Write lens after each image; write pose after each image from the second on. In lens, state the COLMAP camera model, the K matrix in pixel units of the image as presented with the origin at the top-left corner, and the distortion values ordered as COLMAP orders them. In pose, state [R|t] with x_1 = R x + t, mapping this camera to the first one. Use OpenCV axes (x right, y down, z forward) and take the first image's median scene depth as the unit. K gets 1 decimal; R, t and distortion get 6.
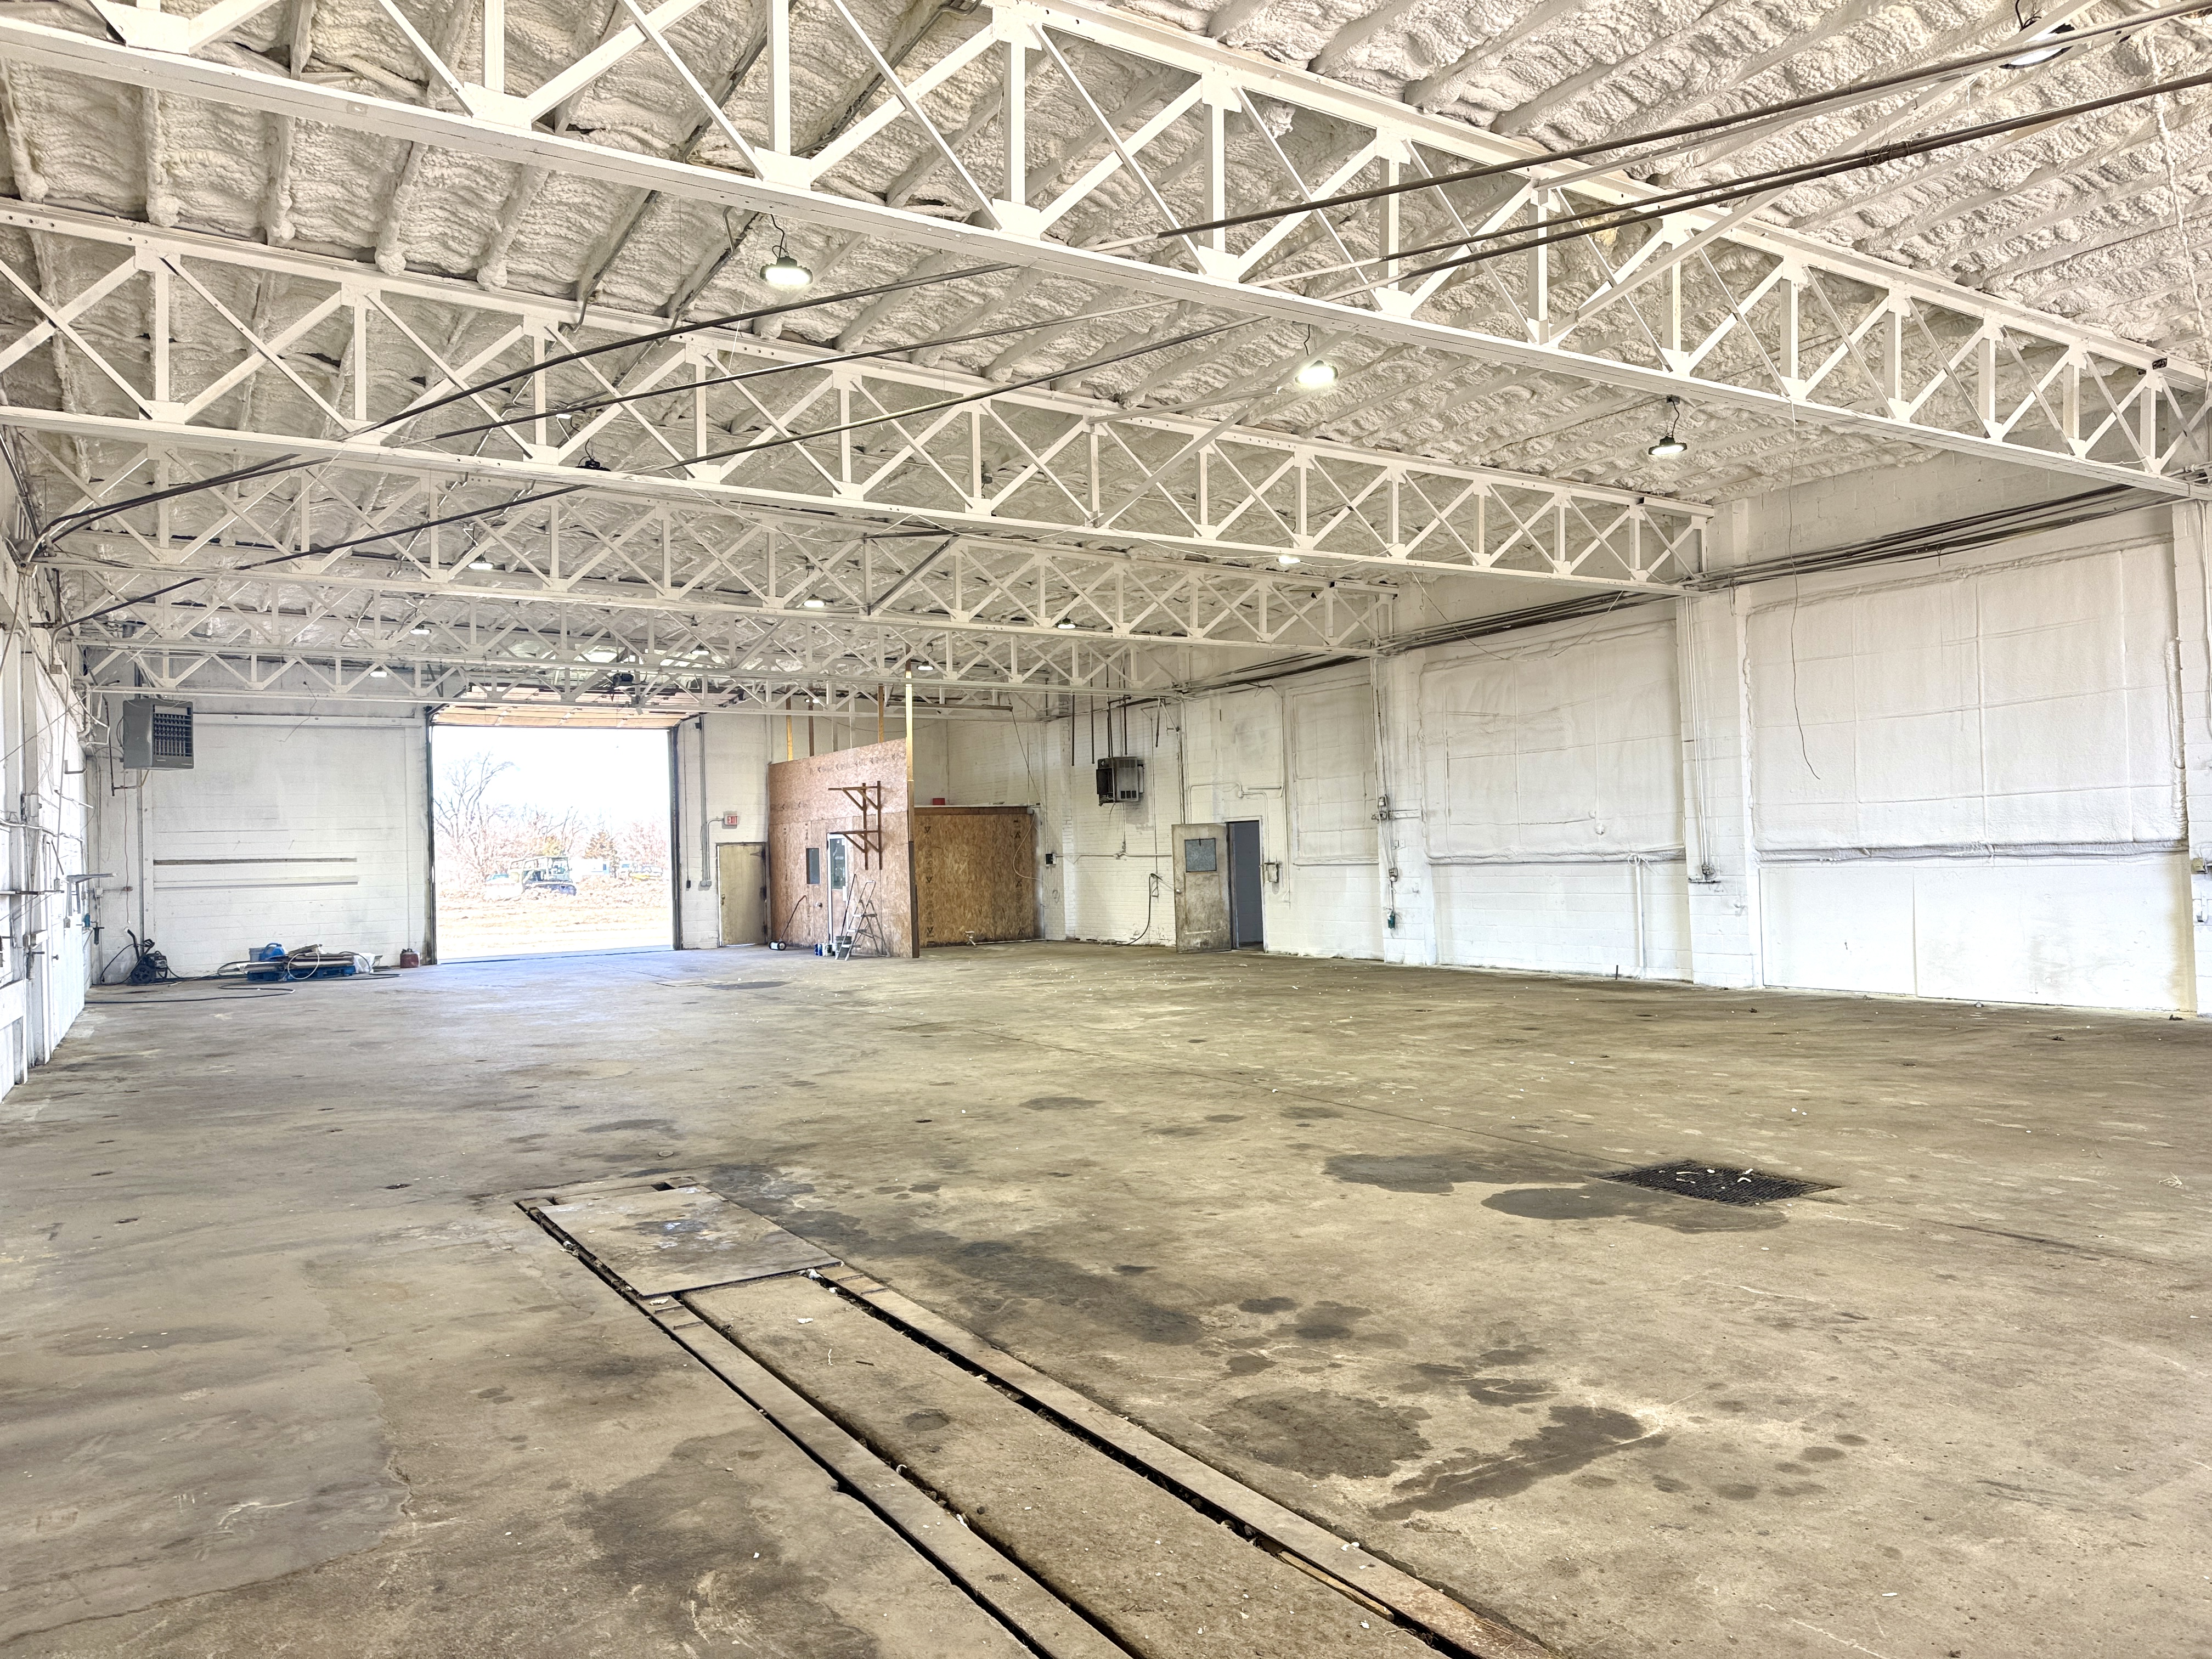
lens RADIAL K [[1529.4, 0, 1107.1], [0, 1529.4, 830.9], [0, 0, 1]] dist [0.002464, -0.000173]
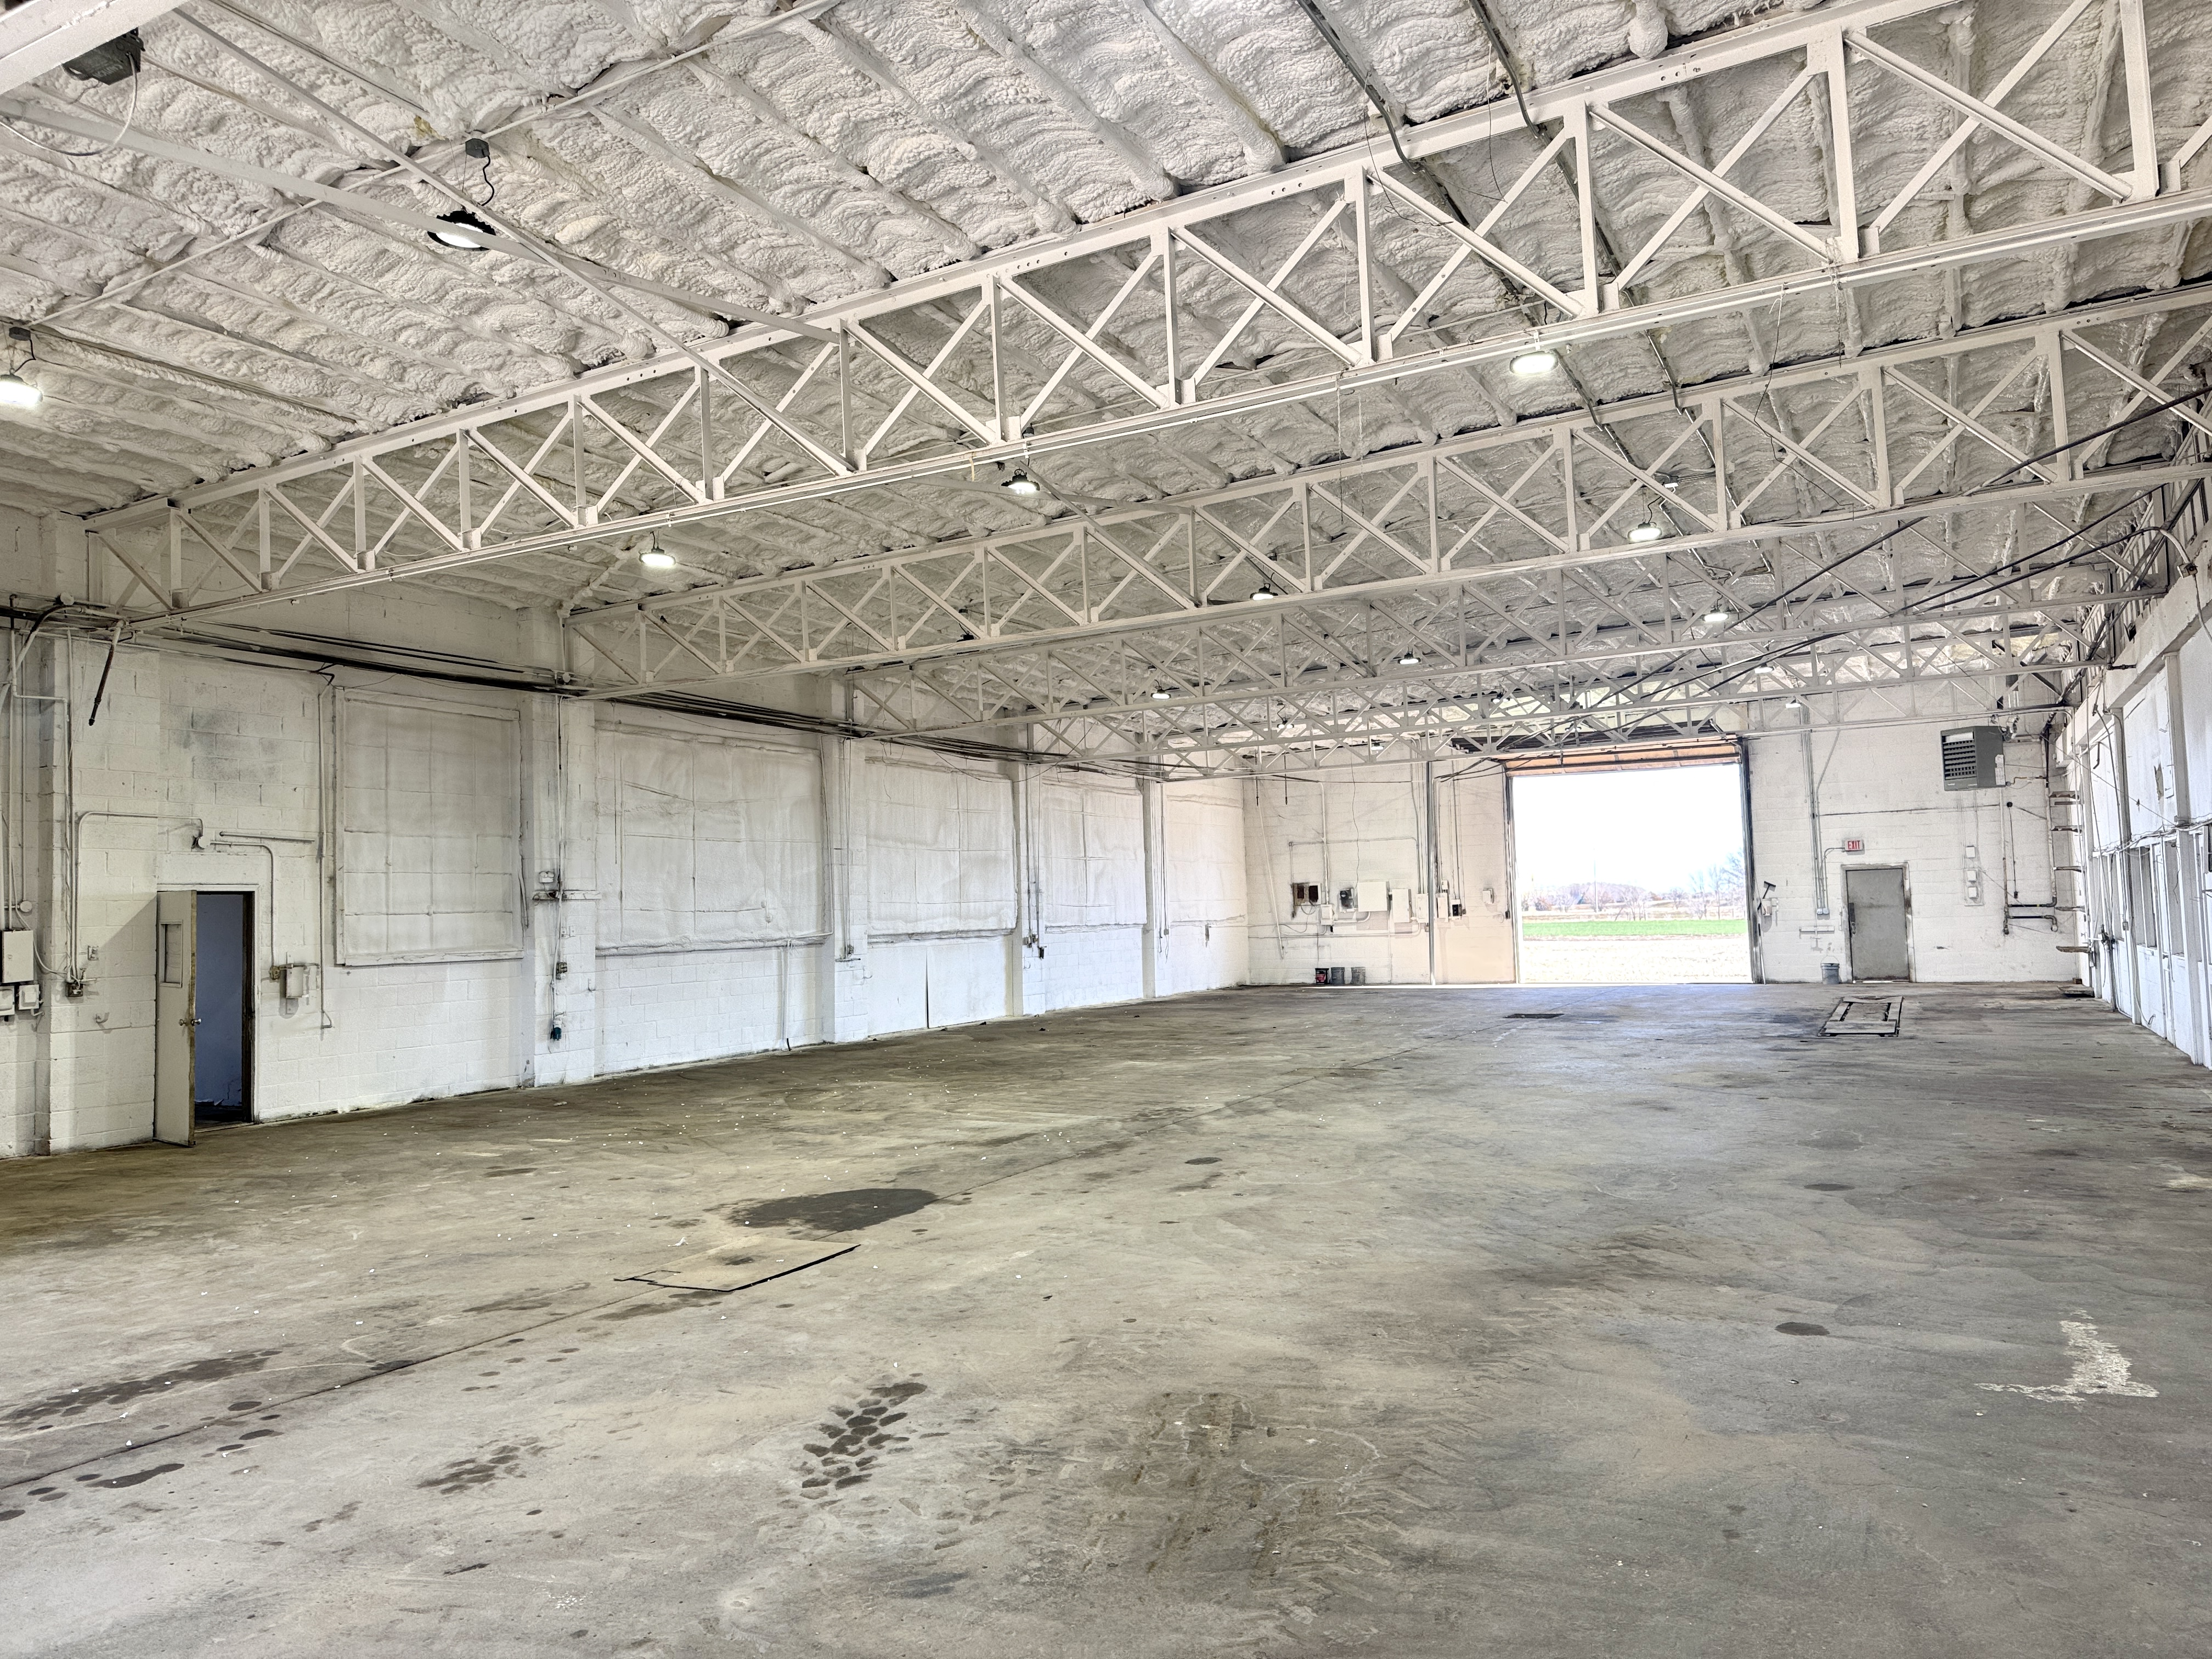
lens RADIAL K [[1529.4, 0, 1104.7], [0, 1529.4, 832.2], [0, 0, 1]] dist [0.002464, -0.000173]
pose [[-0.519775, 0.097979, 0.848666, -0.659940], [0.039013, 0.995087, -0.090989, 0.041722], [-0.853412, -0.014184, -0.521044, 1.204964]]
